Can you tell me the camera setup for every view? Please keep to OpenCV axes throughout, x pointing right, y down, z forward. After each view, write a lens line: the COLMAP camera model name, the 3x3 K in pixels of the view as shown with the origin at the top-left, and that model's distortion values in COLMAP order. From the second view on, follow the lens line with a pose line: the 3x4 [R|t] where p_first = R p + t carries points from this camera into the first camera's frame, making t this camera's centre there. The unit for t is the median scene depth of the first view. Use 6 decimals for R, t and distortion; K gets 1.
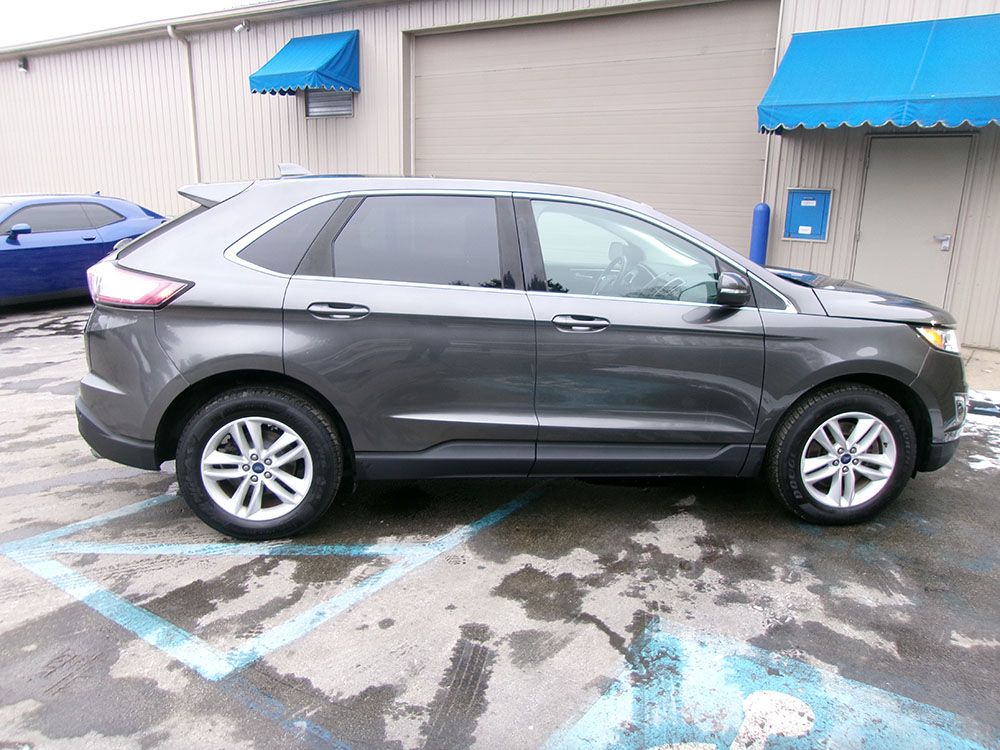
lens RADIAL K [[767.2, 0, 491.4], [0, 767.2, 377.9], [0, 0, 1]] dist [-0.037179, 0.068688]
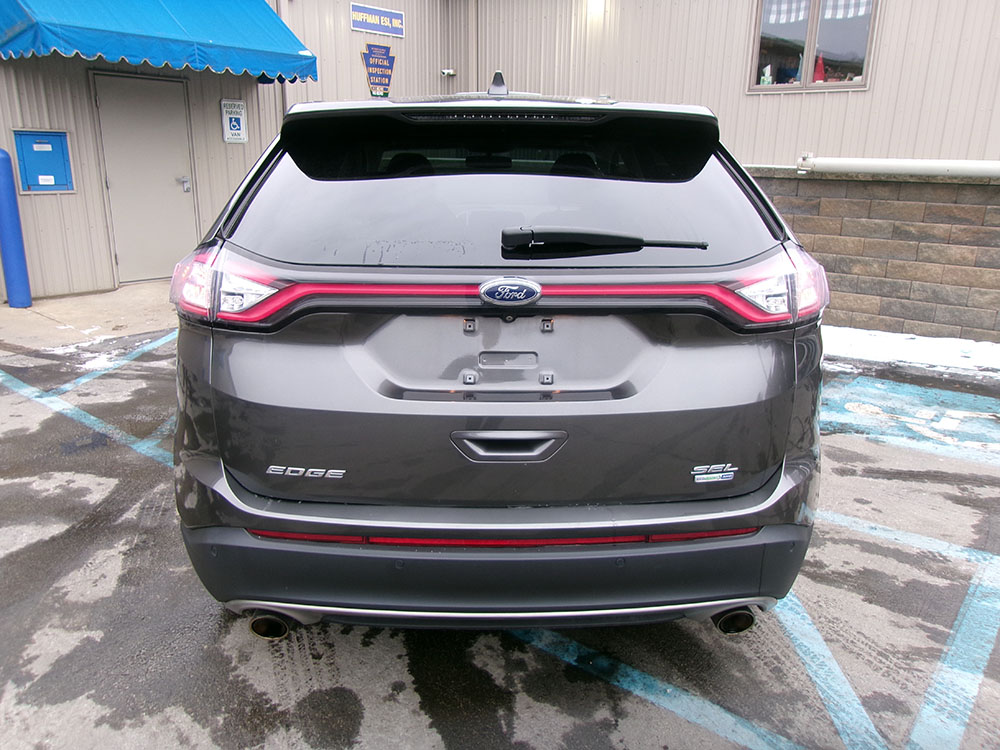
lens RADIAL K [[763.6, 0, 500.0], [0, 763.6, 375.0], [0, 0, 1]] dist [-0.009175, 0.003579]
pose [[0.076882, -0.293881, 0.952745, -0.932504], [0.235565, 0.933874, 0.269051, -0.230173], [-0.968813, 0.203748, 0.141026, 1.006675]]
